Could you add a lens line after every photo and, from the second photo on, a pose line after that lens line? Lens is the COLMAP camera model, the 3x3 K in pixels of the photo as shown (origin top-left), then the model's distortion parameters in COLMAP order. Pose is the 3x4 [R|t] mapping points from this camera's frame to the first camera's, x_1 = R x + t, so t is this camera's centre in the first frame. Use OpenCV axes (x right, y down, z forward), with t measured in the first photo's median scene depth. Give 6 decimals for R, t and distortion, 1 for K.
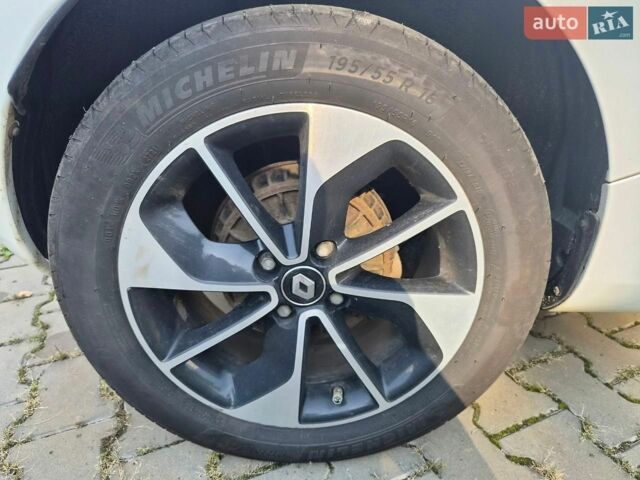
lens RADIAL K [[419.6, 0, 321.4], [0, 419.6, 239.3], [0, 0, 1]] dist [0.037539, -0.025094]
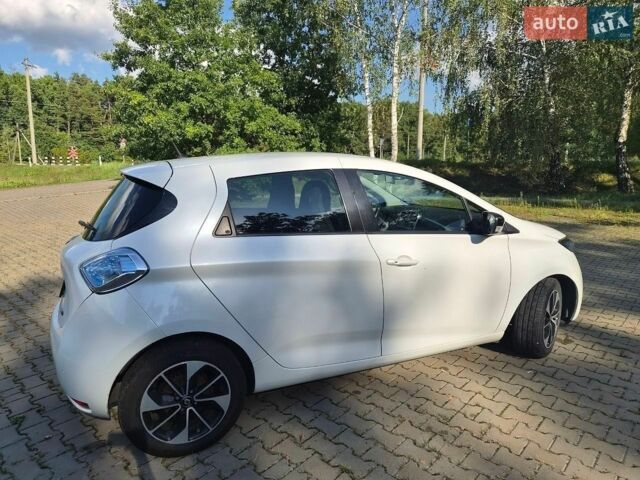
lens RADIAL K [[419.6, 0, 323.3], [0, 419.6, 239.2], [0, 0, 1]] dist [0.037539, -0.025094]
pose [[0.916476, -0.078750, 0.392262, -0.313870], [0.166606, 0.966505, -0.195221, -0.386151], [-0.363749, 0.244269, 0.898899, -3.508742]]
